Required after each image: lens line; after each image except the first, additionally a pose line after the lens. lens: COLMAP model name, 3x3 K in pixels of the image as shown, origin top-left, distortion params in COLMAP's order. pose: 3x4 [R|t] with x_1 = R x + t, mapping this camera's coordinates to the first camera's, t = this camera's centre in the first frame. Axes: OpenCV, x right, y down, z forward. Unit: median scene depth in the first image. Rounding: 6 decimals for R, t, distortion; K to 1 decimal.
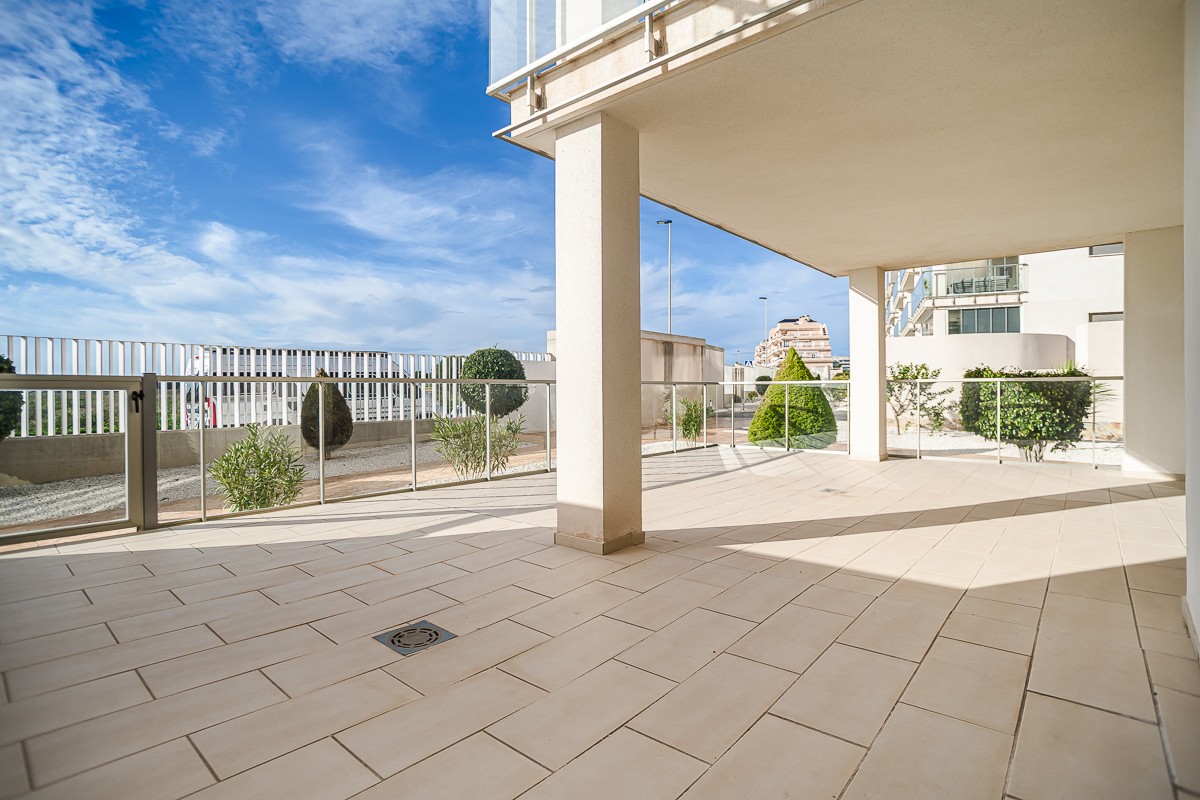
lens RADIAL K [[601.0, 0, 603.9], [0, 601.0, 395.8], [0, 0, 1]] dist [-0.065942, 0.032382]
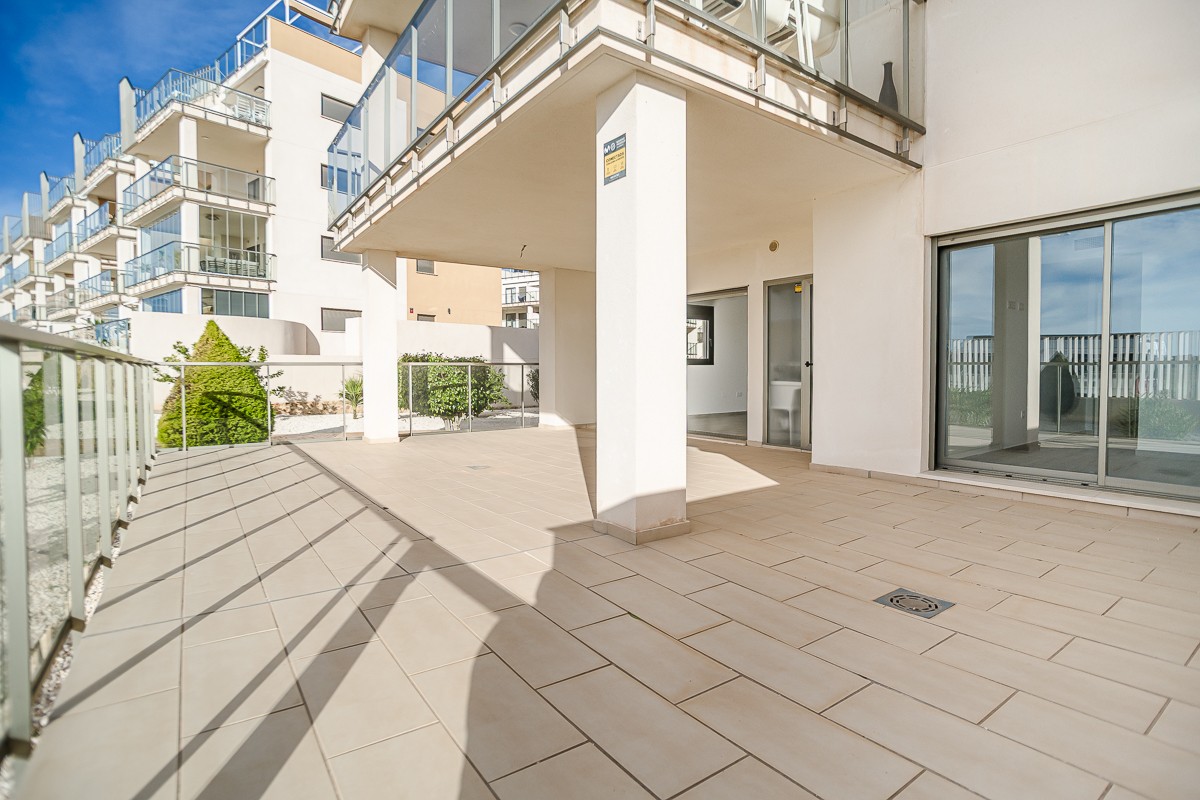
lens RADIAL K [[601.0, 0, 605.2], [0, 601.0, 397.3], [0, 0, 1]] dist [-0.065942, 0.032382]
pose [[0.211056, -0.038554, 0.976713, -0.366563], [0.009921, 0.999255, 0.037301, -0.001577], [-0.977424, 0.001817, 0.211281, 0.332178]]
